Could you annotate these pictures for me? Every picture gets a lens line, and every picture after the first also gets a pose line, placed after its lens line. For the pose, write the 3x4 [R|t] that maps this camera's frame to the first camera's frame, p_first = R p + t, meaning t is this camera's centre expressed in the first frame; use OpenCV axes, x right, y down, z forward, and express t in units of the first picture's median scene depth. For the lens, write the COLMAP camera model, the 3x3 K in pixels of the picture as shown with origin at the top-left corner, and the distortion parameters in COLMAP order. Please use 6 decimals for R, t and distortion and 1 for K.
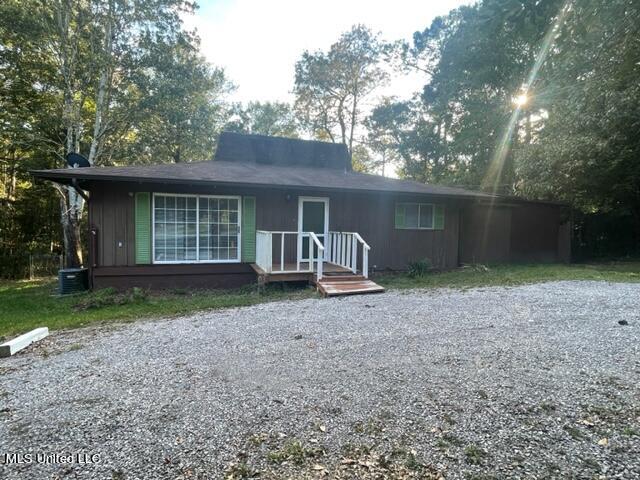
lens RADIAL K [[335.5, 0, 319.9], [0, 335.5, 239.7], [0, 0, 1]] dist [-0.013276, 0.001362]
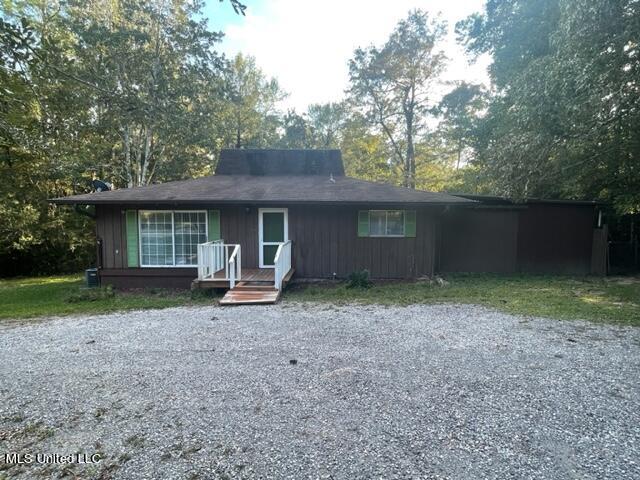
lens RADIAL K [[335.5, 0, 319.9], [0, 335.5, 240.6], [0, 0, 1]] dist [-0.013276, 0.001362]
pose [[0.950059, 0.006549, -0.312003, 0.465773], [0.001717, 0.999655, 0.026209, -0.051876], [0.312067, -0.025436, 0.949720, 0.024416]]
